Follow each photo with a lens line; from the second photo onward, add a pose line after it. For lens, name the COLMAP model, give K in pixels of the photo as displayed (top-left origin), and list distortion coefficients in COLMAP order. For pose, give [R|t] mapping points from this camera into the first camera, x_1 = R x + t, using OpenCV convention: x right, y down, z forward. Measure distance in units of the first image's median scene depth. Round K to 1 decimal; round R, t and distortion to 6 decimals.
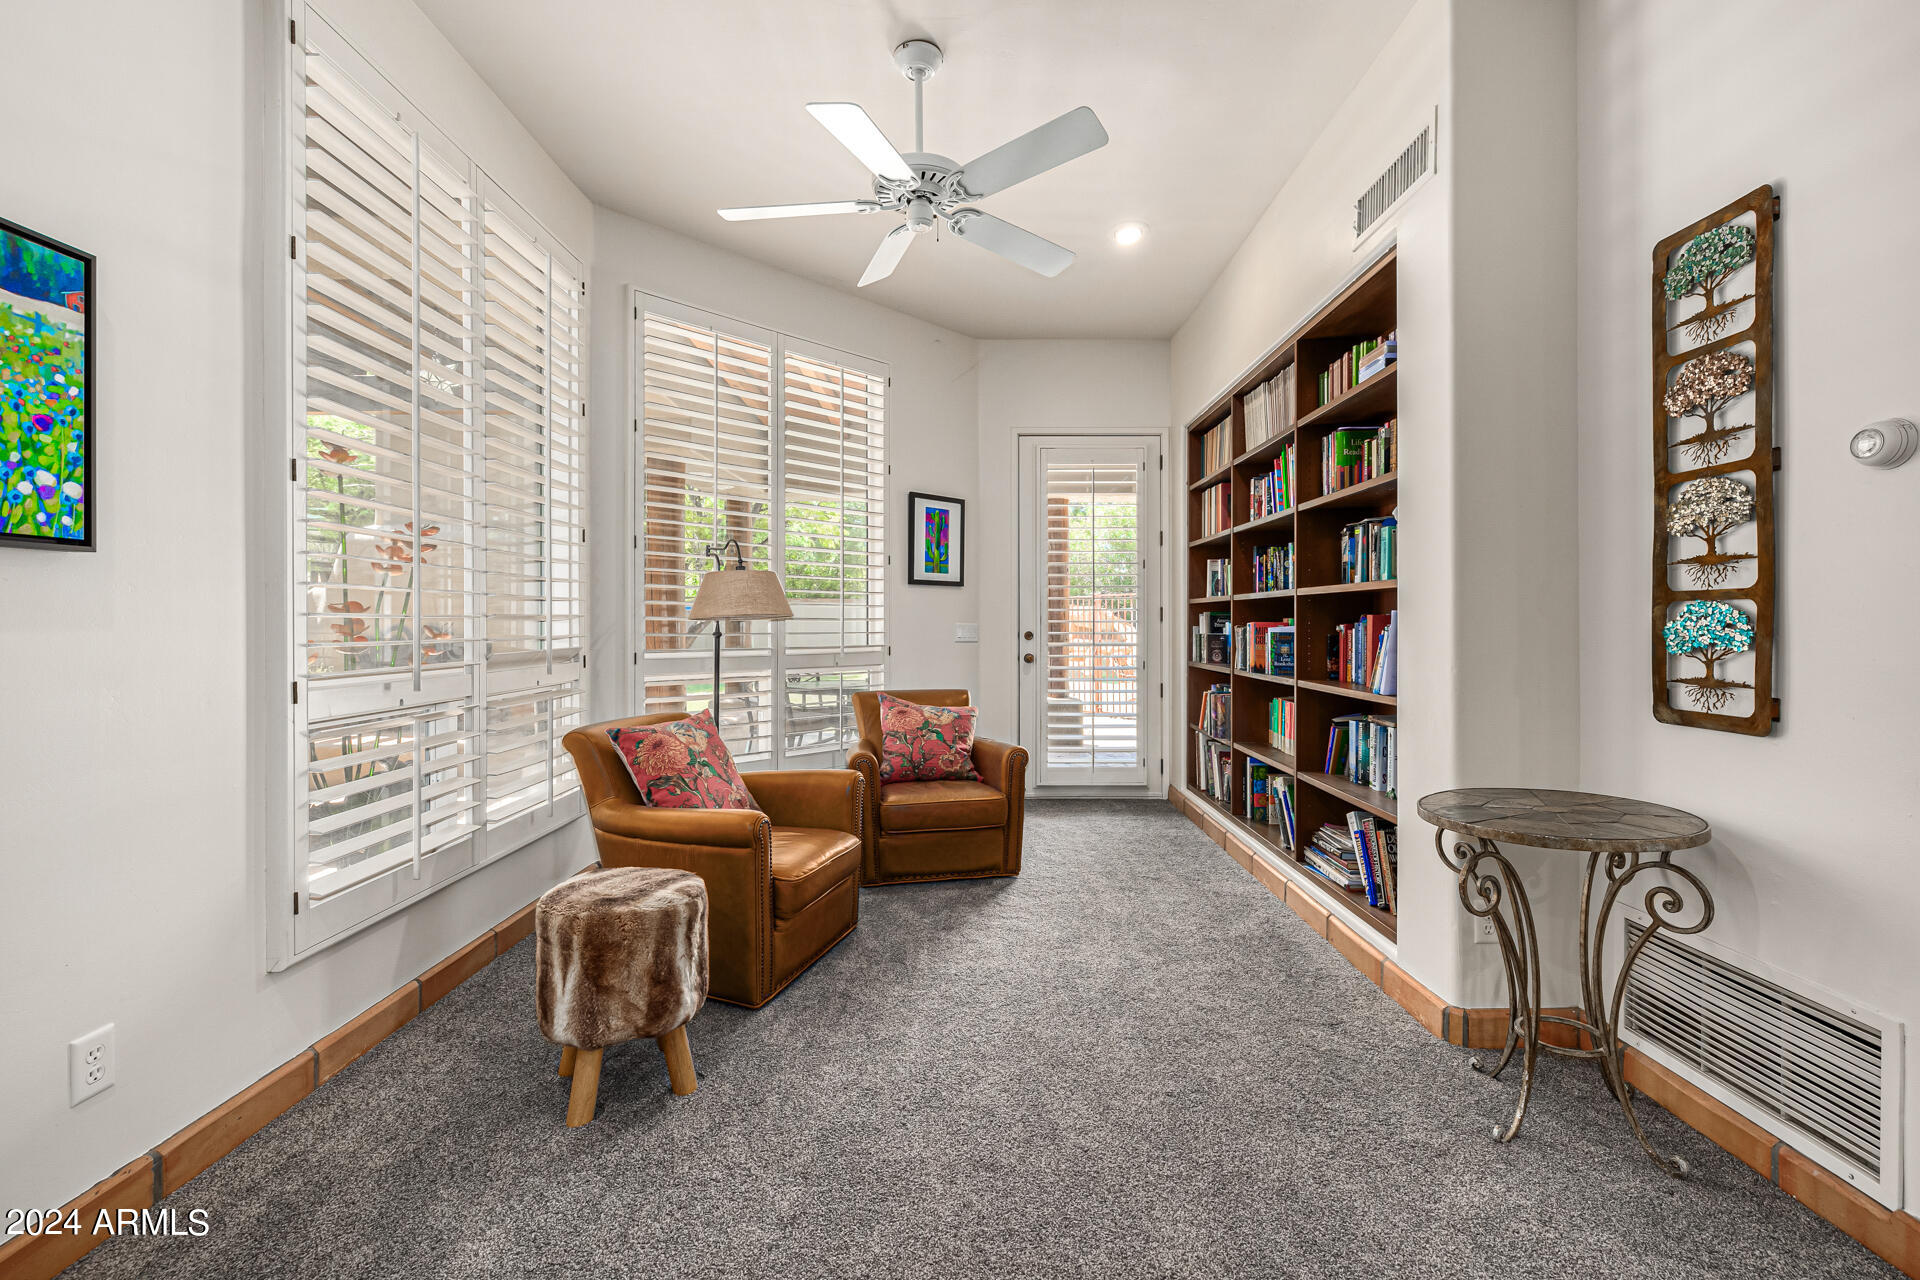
lens RADIAL K [[827.5, 0, 961.6], [0, 827.5, 619.6], [0, 0, 1]] dist [-0.001039, 0.000019]
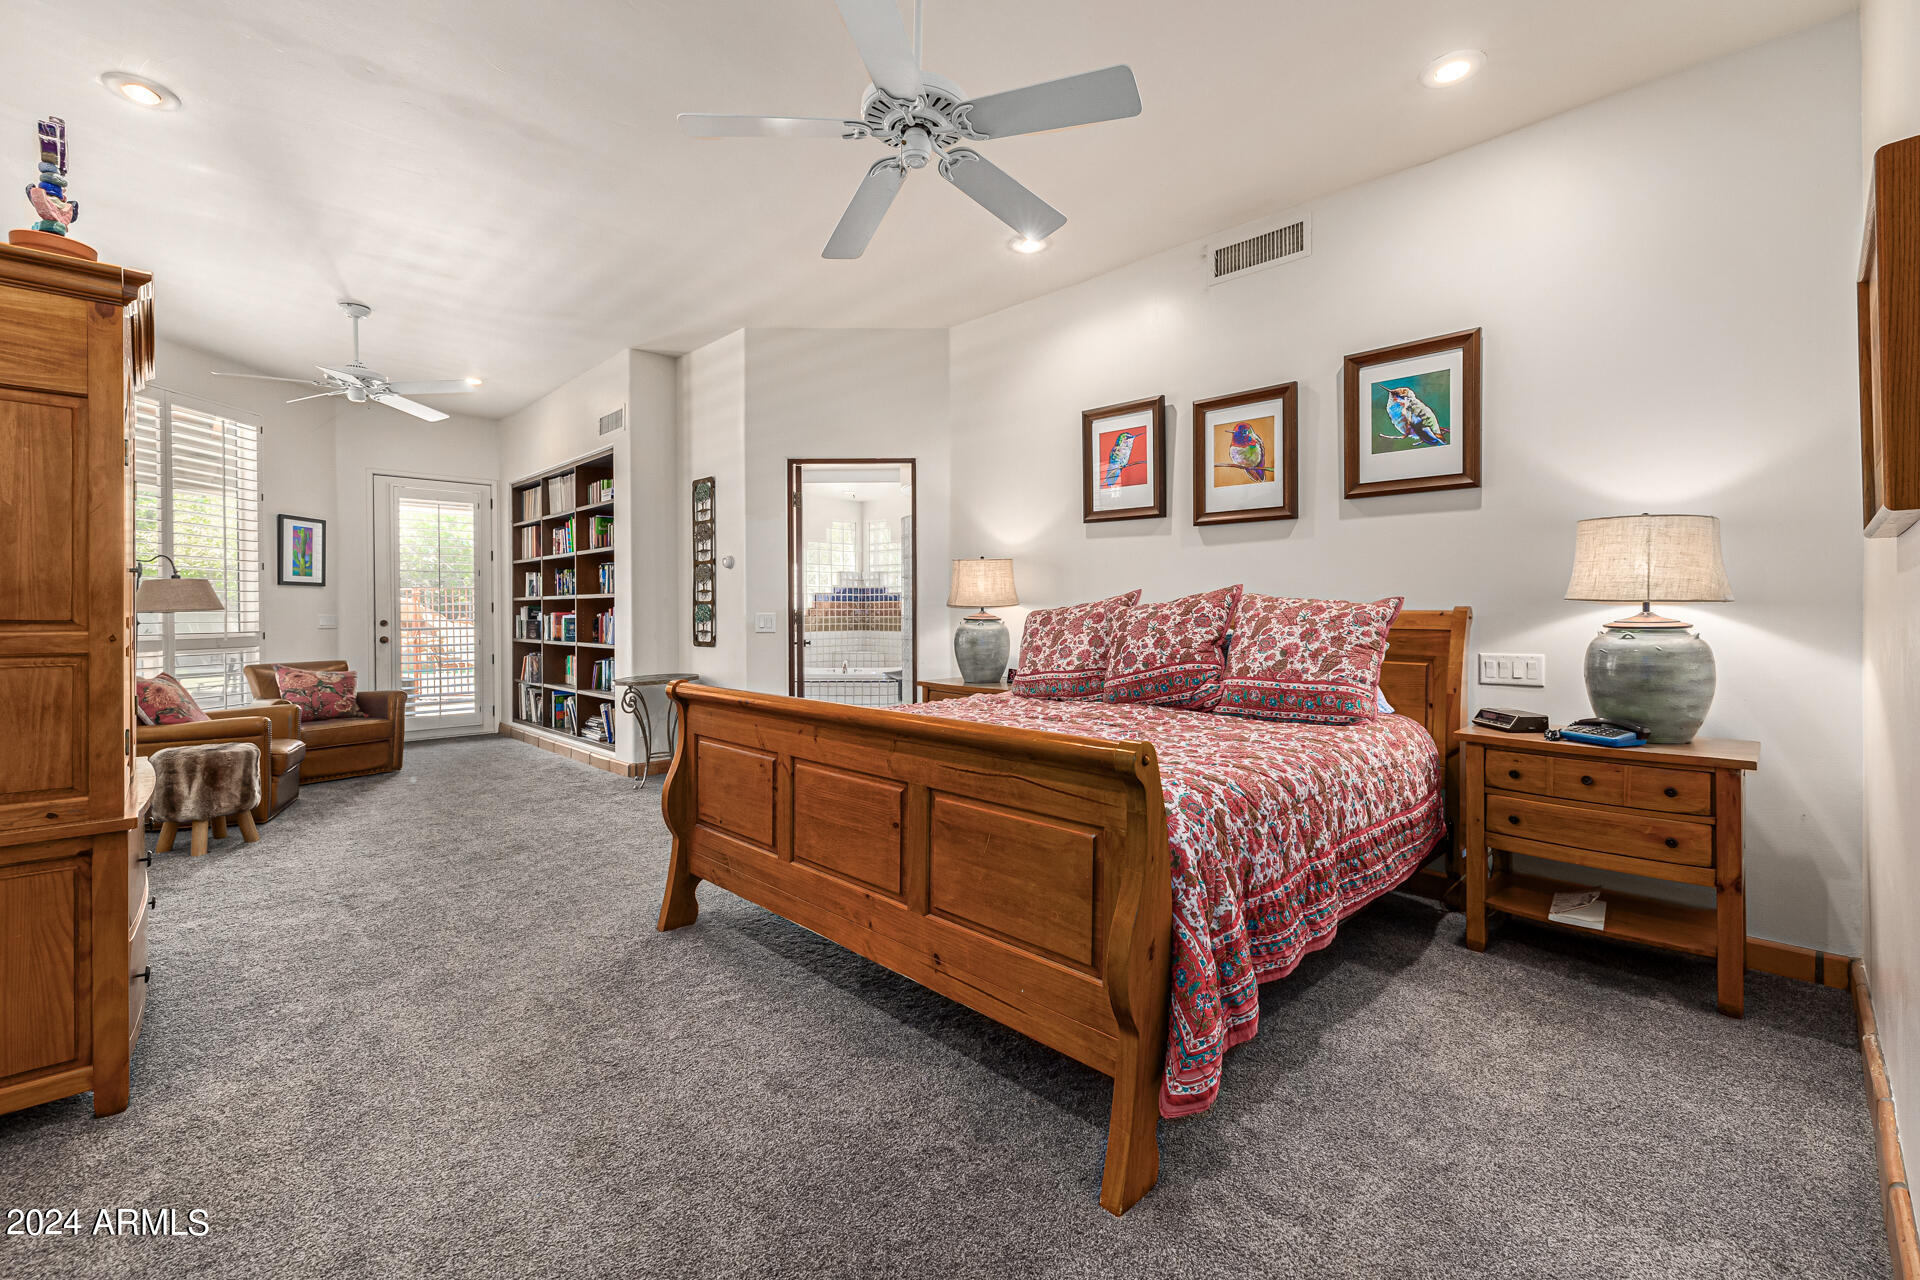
lens RADIAL K [[827.5, 0, 961.6], [0, 827.5, 619.6], [0, 0, 1]] dist [-0.001039, 0.000019]
pose [[0.715612, -0.009963, 0.698427, -0.239498], [0.001639, 0.999919, 0.012585, -0.002660], [-0.698496, -0.007861, 0.715571, -0.805125]]
